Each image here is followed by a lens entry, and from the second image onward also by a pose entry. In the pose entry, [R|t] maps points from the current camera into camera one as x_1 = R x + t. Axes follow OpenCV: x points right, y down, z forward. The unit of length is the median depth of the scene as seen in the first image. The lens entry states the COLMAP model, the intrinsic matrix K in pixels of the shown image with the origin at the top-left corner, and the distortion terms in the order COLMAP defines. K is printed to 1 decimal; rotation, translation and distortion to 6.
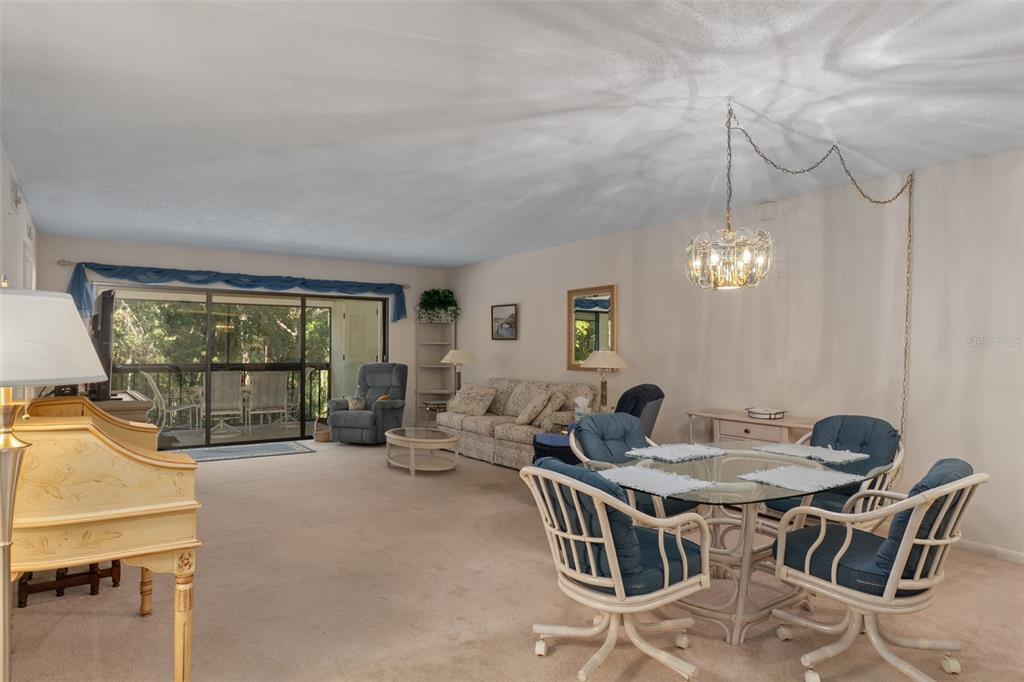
lens RADIAL K [[609.1, 0, 508.5], [0, 609.1, 342.9], [0, 0, 1]] dist [-0.000838, -0.000773]
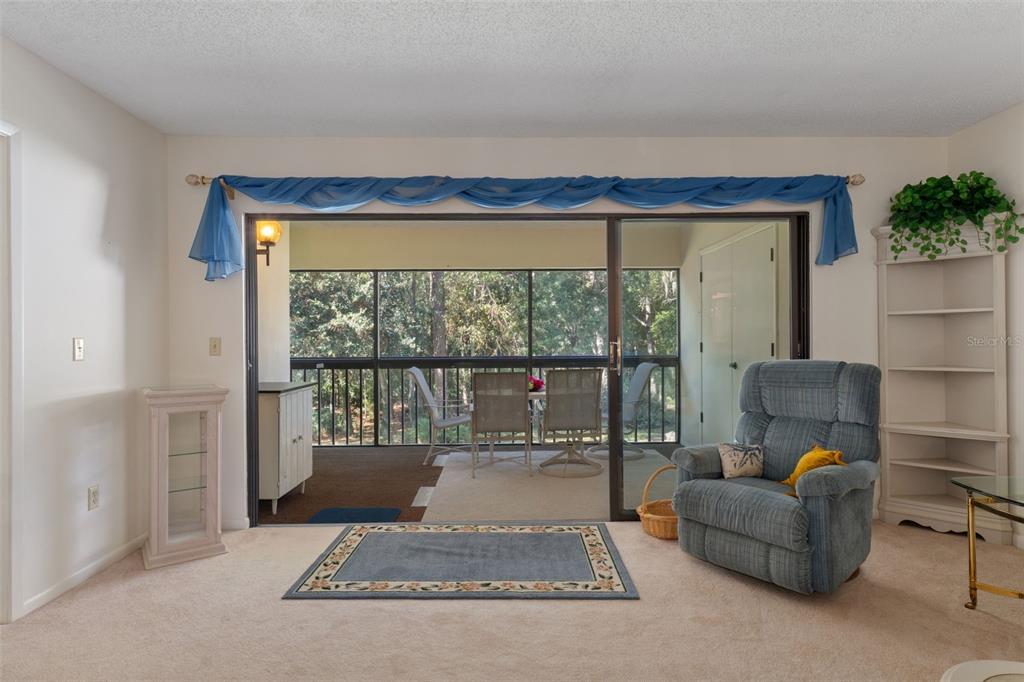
lens RADIAL K [[546.4, 0, 514.4], [0, 546.4, 342.7], [0, 0, 1]] dist [0.003549, 0.002295]
pose [[0.834469, -0.012148, -0.550921, -0.161714], [0.016389, 0.999862, 0.002777, 0.015809], [0.550812, -0.011347, 0.834553, 0.566589]]
